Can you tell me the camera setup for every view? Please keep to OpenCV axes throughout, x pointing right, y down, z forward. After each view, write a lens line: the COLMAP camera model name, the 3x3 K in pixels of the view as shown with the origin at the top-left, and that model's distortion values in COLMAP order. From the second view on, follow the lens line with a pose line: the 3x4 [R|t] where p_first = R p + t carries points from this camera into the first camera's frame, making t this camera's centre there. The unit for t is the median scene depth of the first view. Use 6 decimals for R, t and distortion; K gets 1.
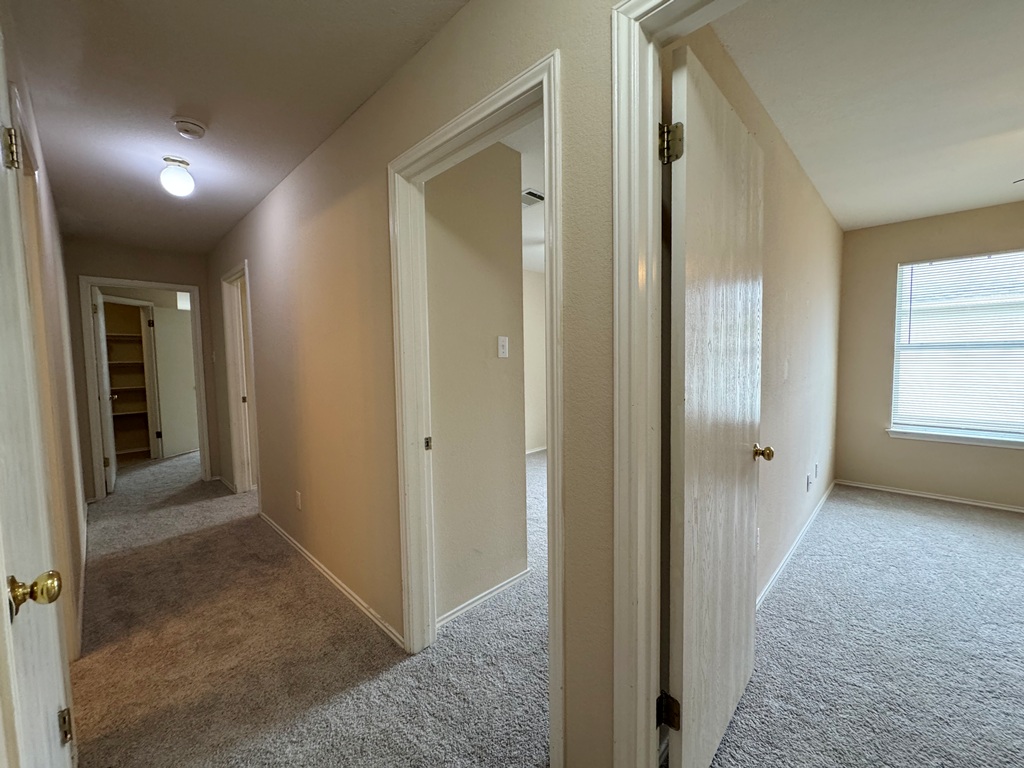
lens RADIAL K [[410.3, 0, 512.0], [0, 410.3, 384.0], [0, 0, 1]] dist [-0.003170, -0.000175]
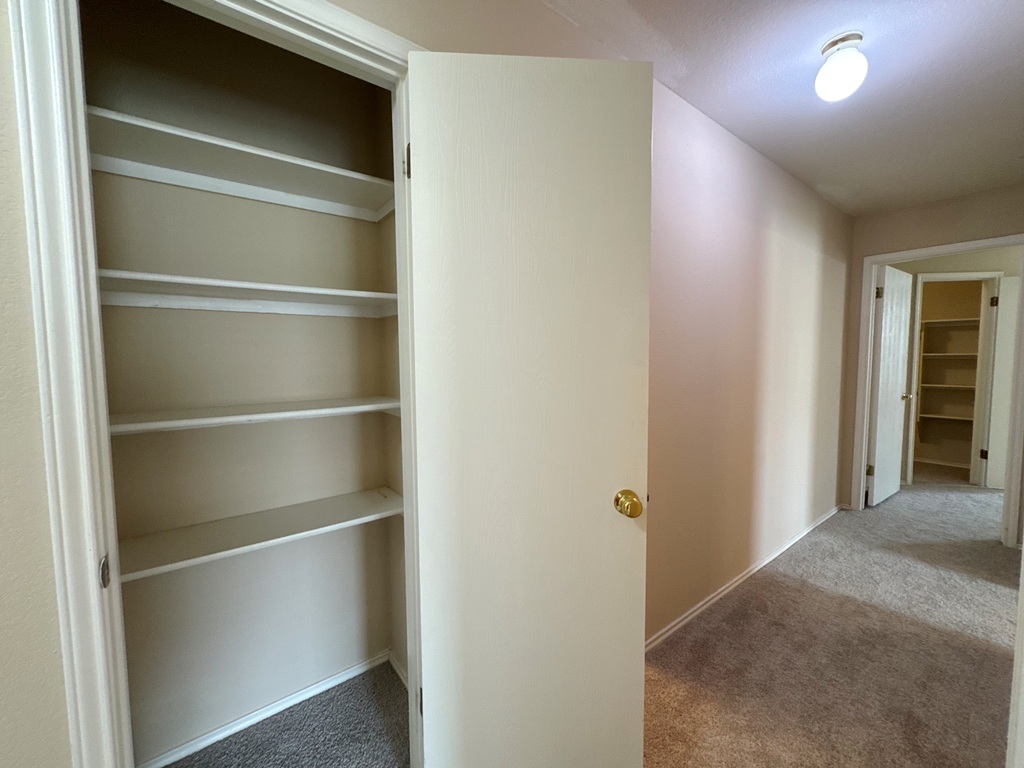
lens RADIAL K [[409.2, 0, 511.1], [0, 409.2, 381.9], [0, 0, 1]] dist [-0.002172, -0.000098]
pose [[-0.145759, 0.077822, -0.986255, -0.048327], [-0.055810, 0.994667, 0.086734, -0.033589], [0.987745, 0.067685, -0.140638, 0.418326]]
